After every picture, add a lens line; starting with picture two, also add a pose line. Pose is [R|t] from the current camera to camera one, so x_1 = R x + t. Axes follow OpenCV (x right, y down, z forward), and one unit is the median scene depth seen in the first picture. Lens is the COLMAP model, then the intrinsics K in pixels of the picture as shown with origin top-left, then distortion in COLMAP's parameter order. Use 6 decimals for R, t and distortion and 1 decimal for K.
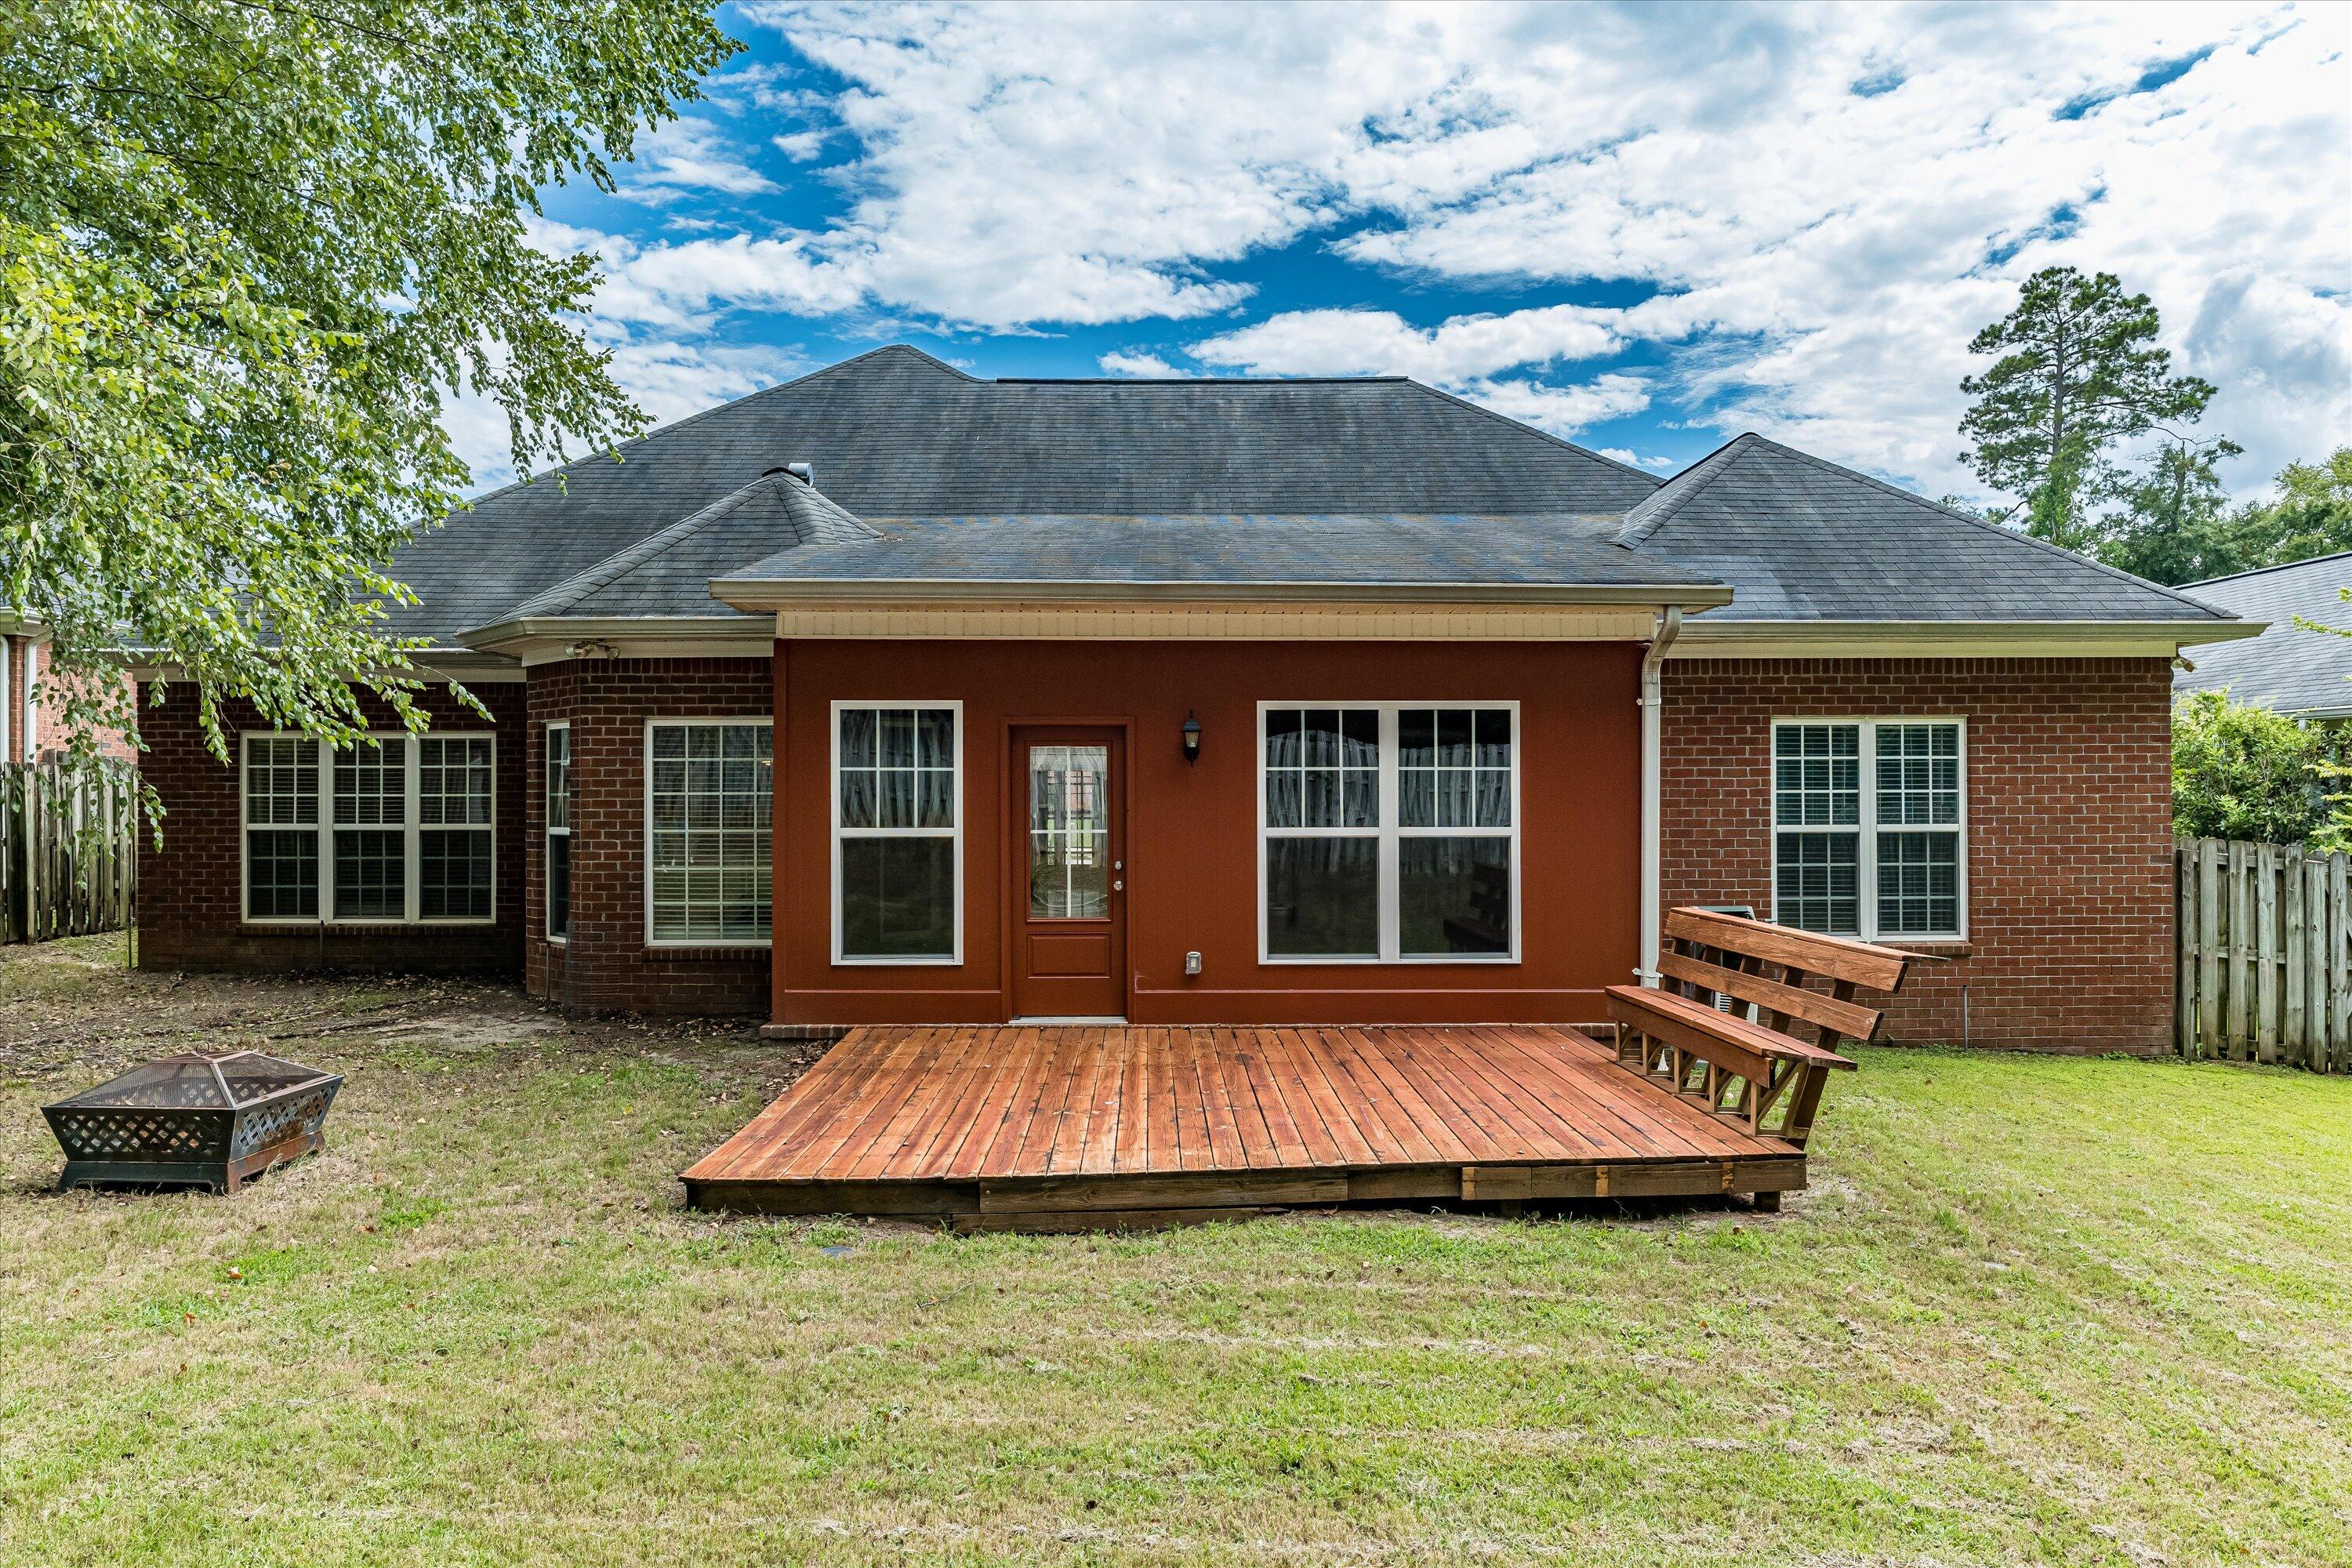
lens RADIAL K [[1507.4, 0, 1158.5], [0, 1507.4, 802.8], [0, 0, 1]] dist [-0.015069, 0.008634]
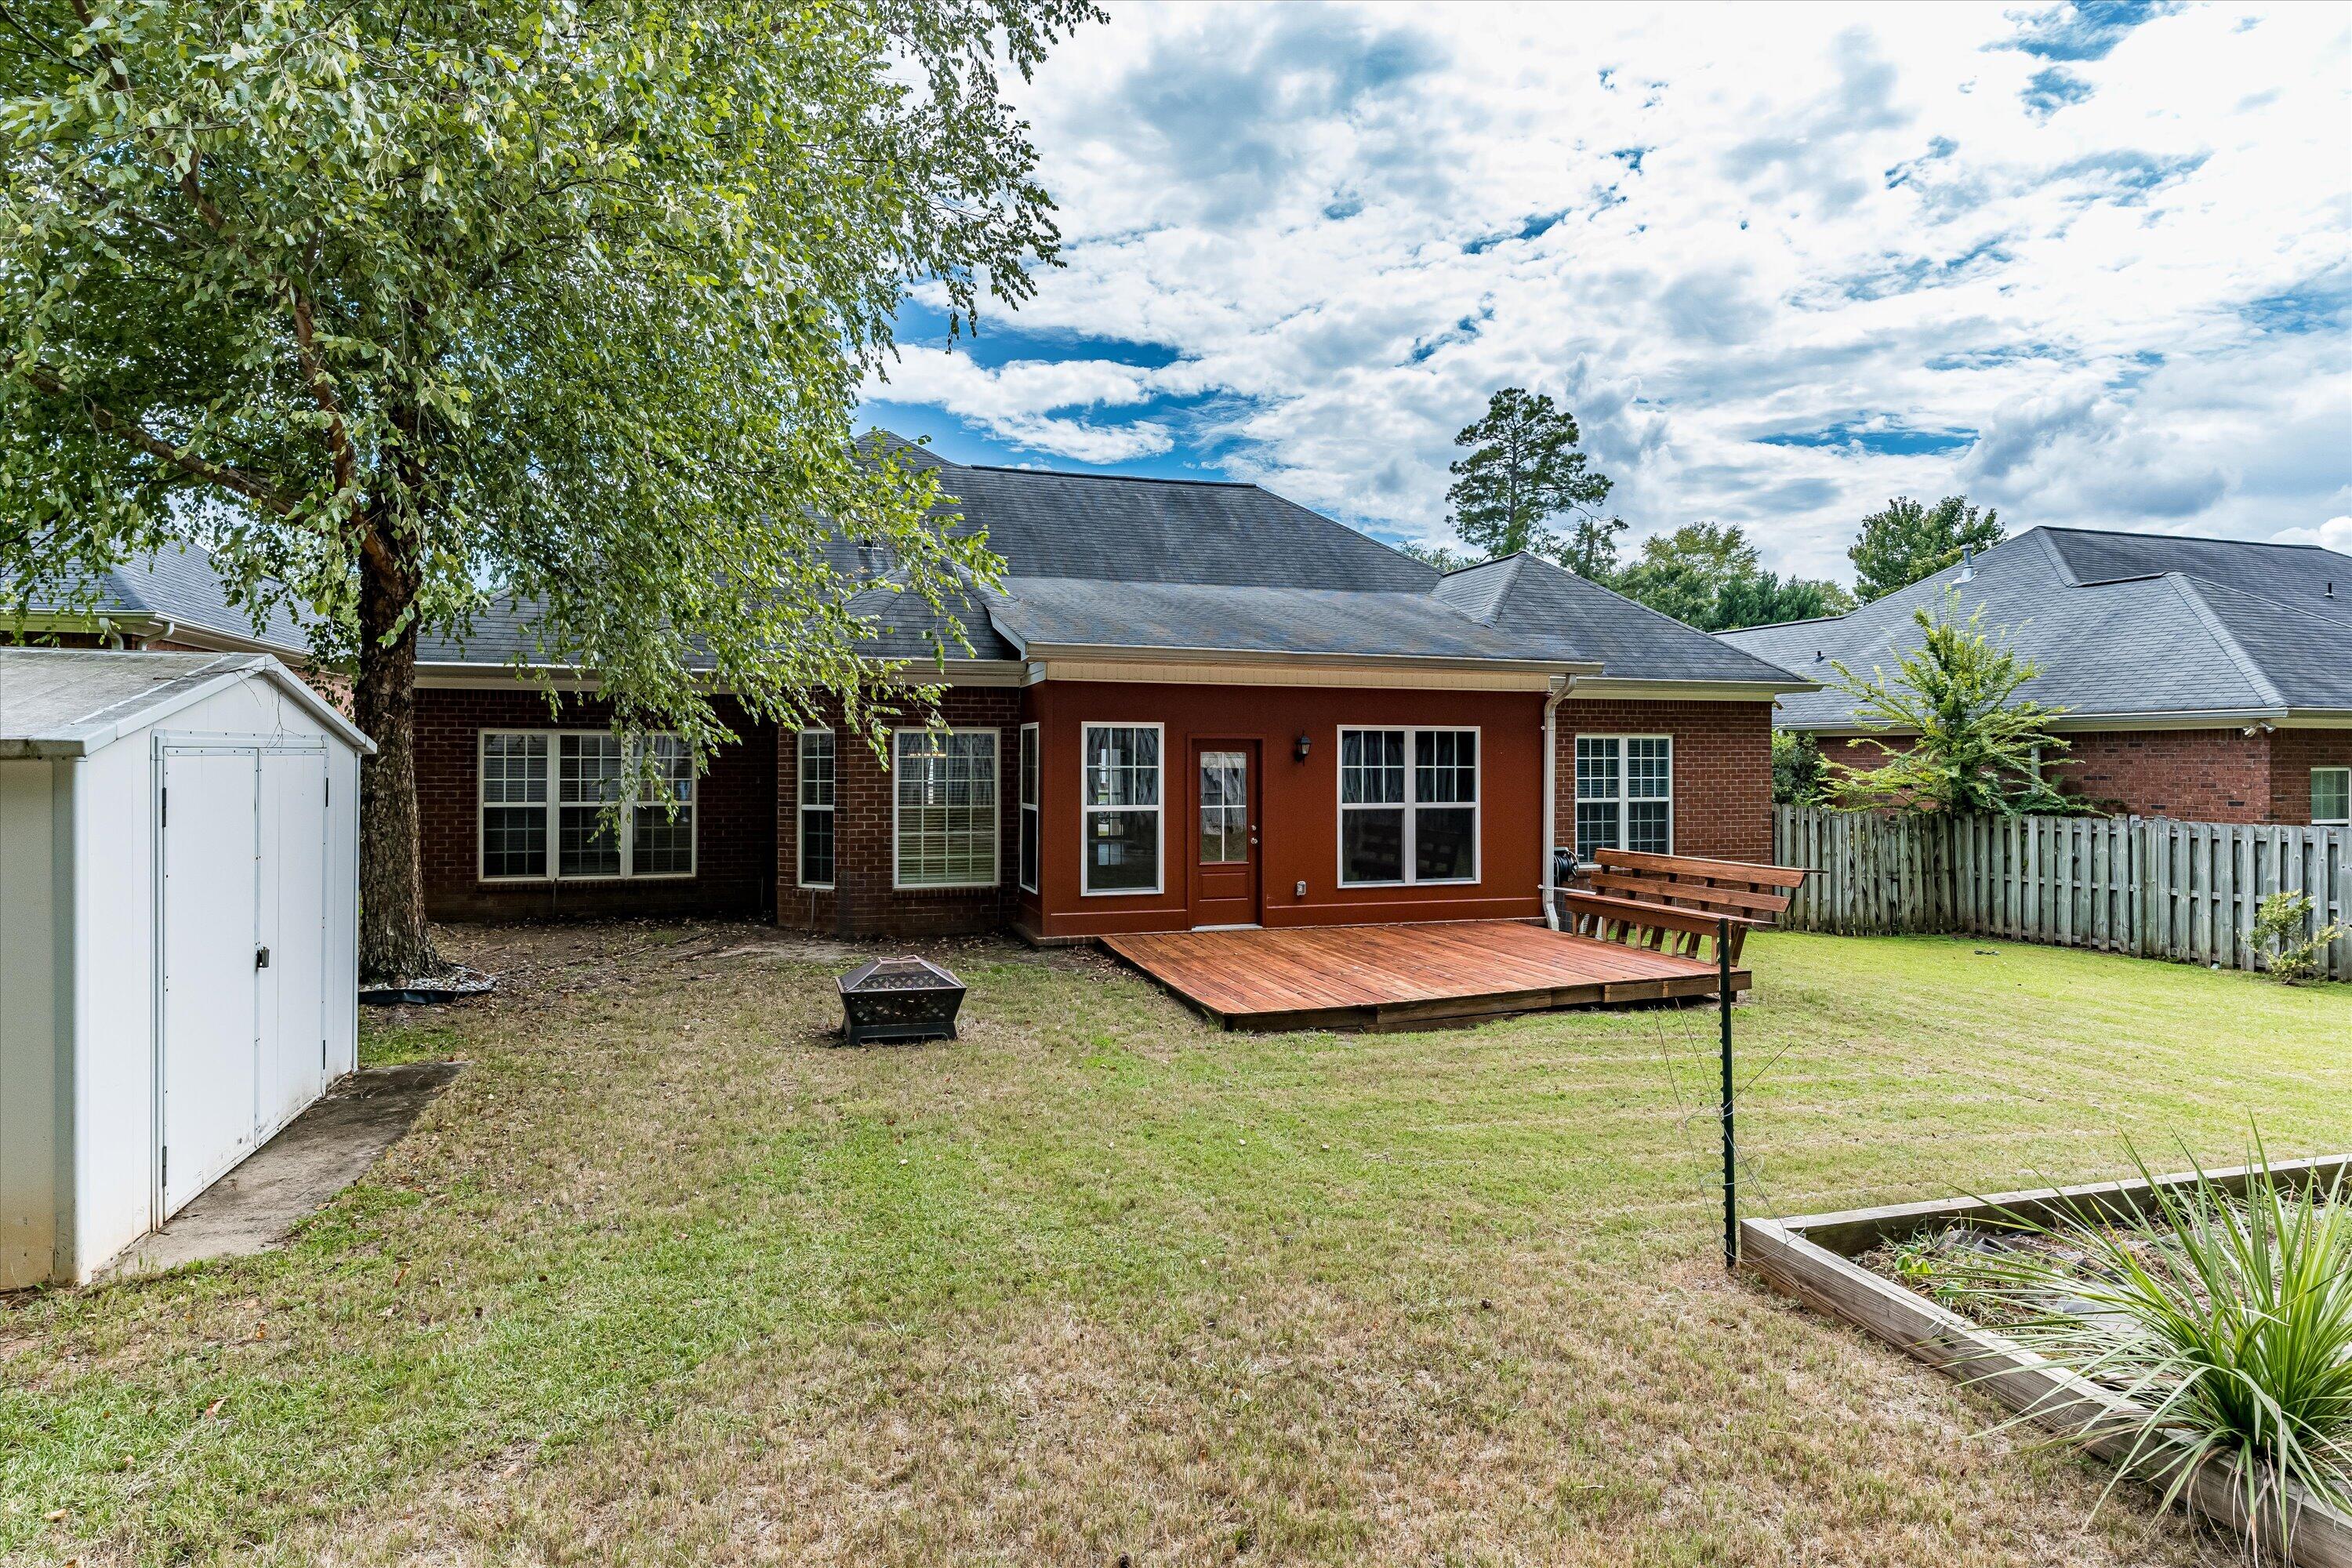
lens RADIAL K [[1266.4, 0, 1149.3], [0, 1266.4, 767.3], [0, 0, 1]] dist [0.018683, 0.003744]
pose [[0.955272, 0.001208, 0.295727, -0.466436], [-0.001644, 0.999998, 0.001228, -0.020848], [-0.295725, -0.001660, 0.955272, -0.210171]]
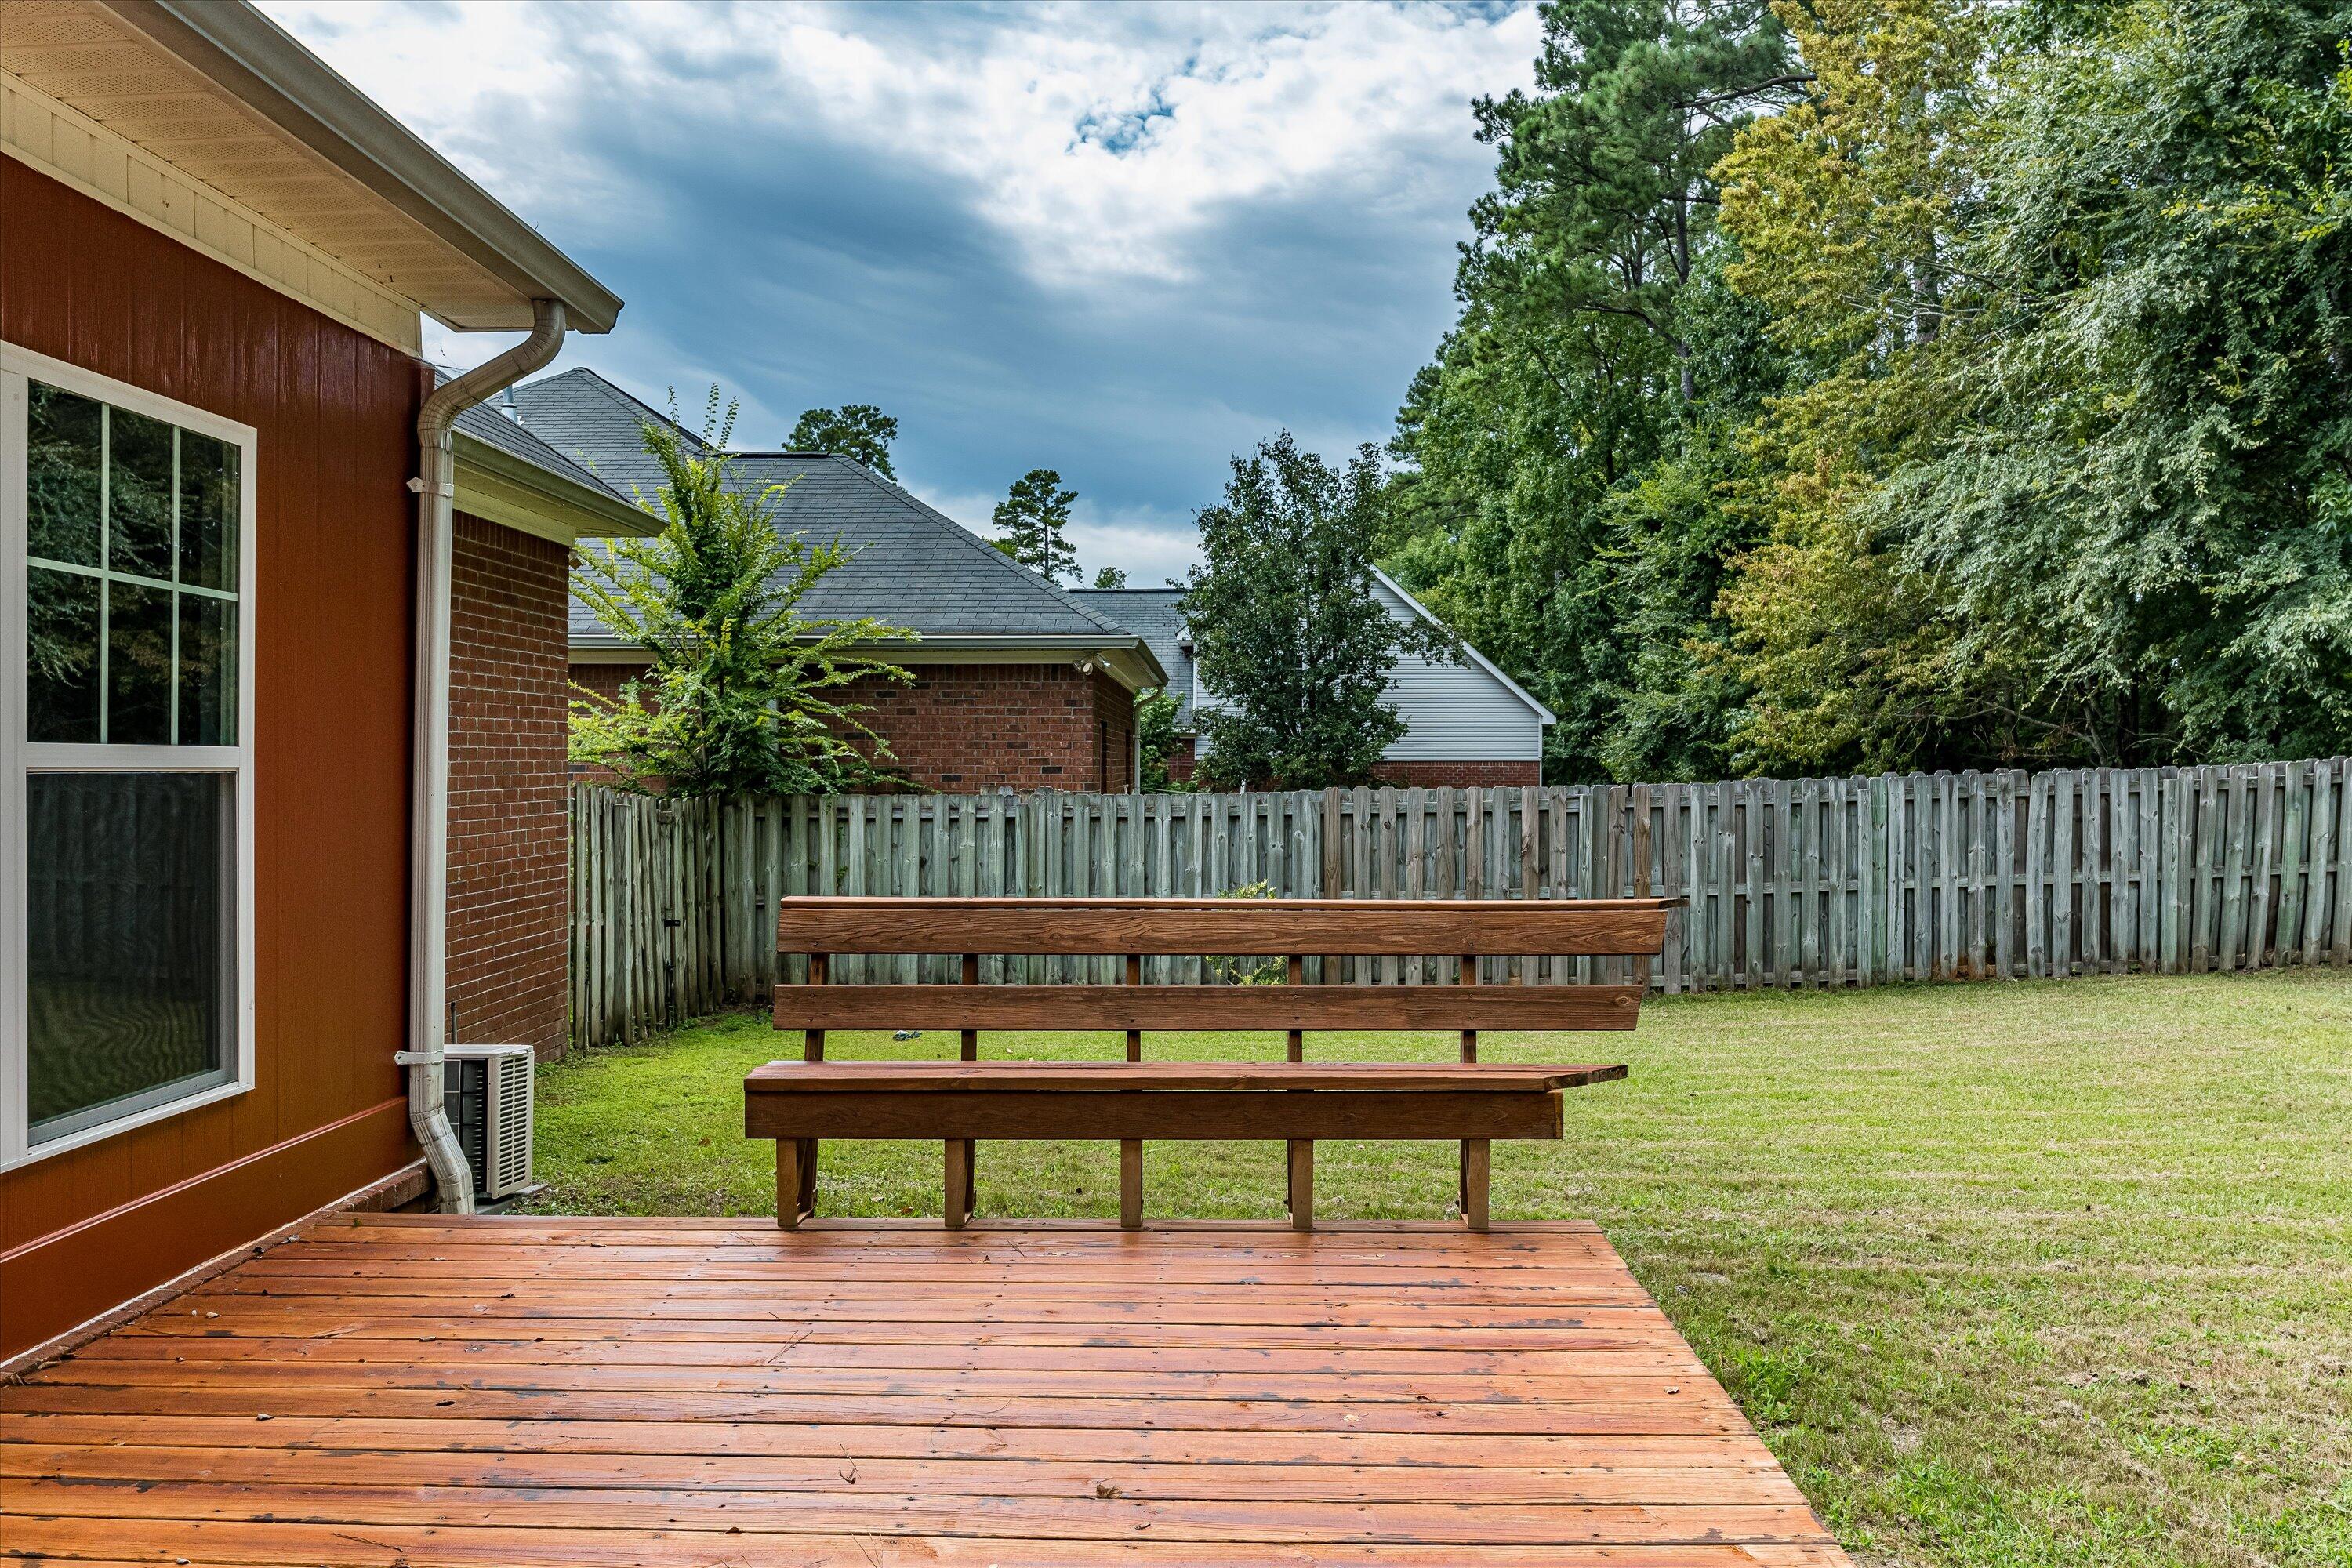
lens RADIAL K [[1691.6, 0, 1172.8], [0, 1691.6, 776.2], [0, 0, 1]] dist [-0.033015, 0.011883]
pose [[0.061853, -0.004749, 0.998074, -0.168445], [-0.007292, 0.999960, 0.005210, 0.017468], [-0.998059, -0.007600, 0.061816, 0.642640]]
